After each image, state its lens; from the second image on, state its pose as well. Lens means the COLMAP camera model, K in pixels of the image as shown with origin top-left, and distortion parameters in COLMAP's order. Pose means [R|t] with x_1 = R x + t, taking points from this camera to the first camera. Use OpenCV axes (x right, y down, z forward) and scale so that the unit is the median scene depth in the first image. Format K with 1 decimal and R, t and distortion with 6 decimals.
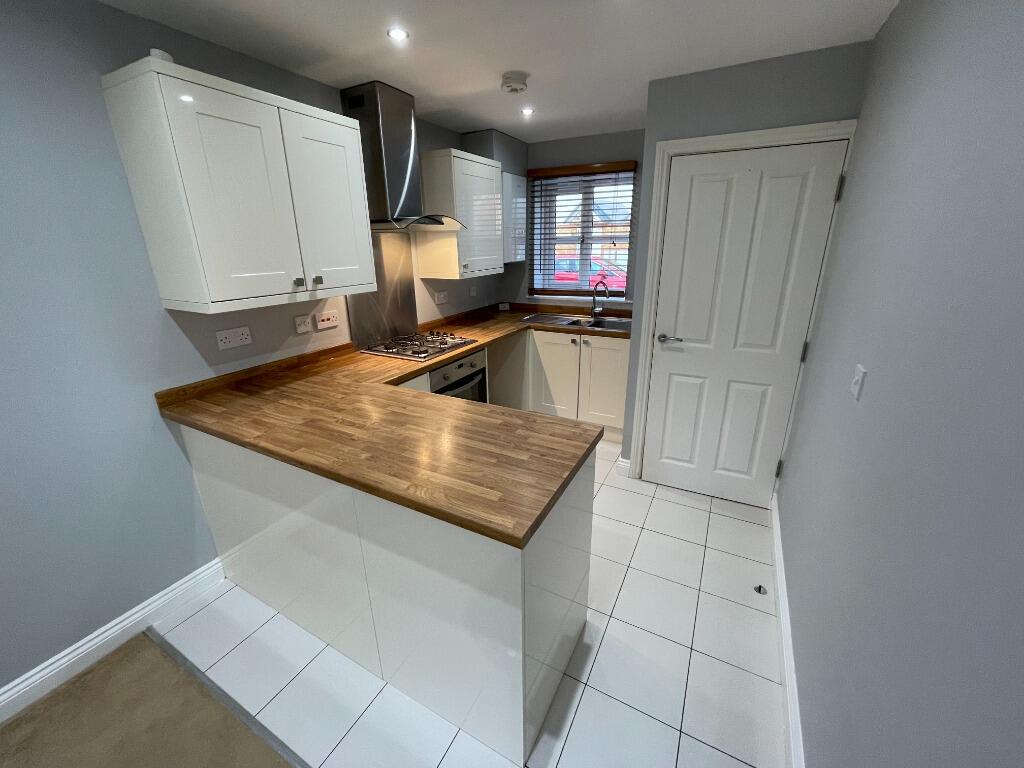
lens RADIAL K [[414.8, 0, 508.6], [0, 414.8, 384.0], [0, 0, 1]] dist [0.003641, 0.000334]
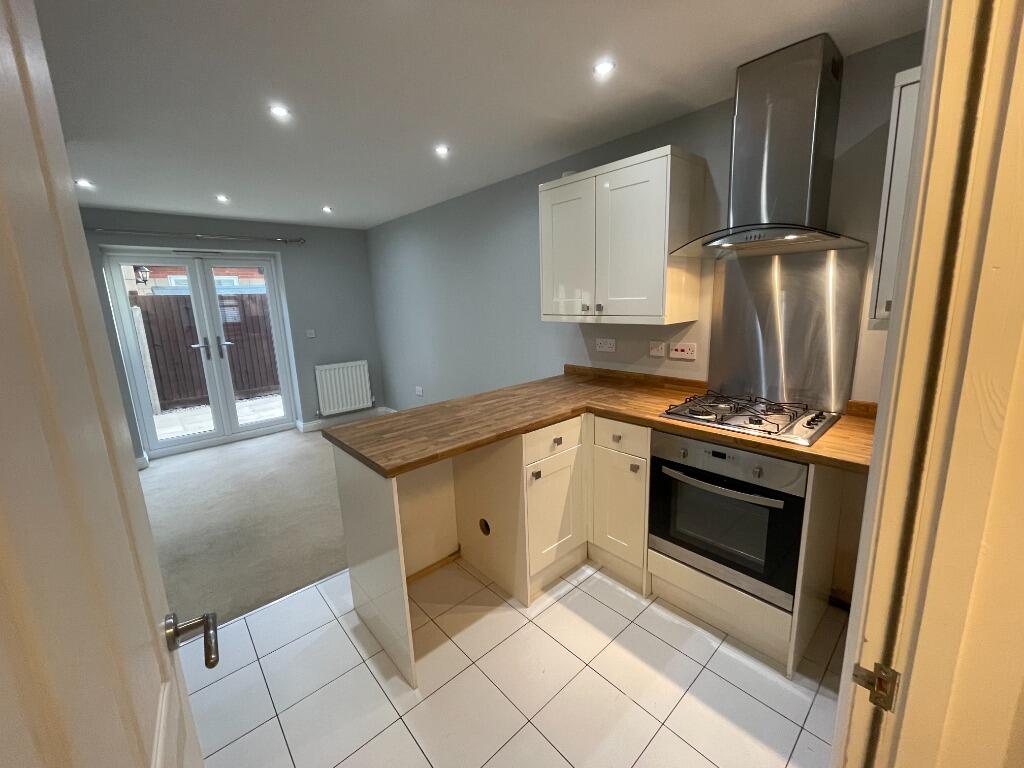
lens RADIAL K [[414.8, 0, 510.4], [0, 414.8, 383.2], [0, 0, 1]] dist [0.003641, 0.000334]
pose [[-0.335028, 0.218919, -0.916423, 0.752842], [-0.264906, 0.911514, 0.314591, -0.352300], [0.904202, 0.348162, -0.247390, 1.117560]]
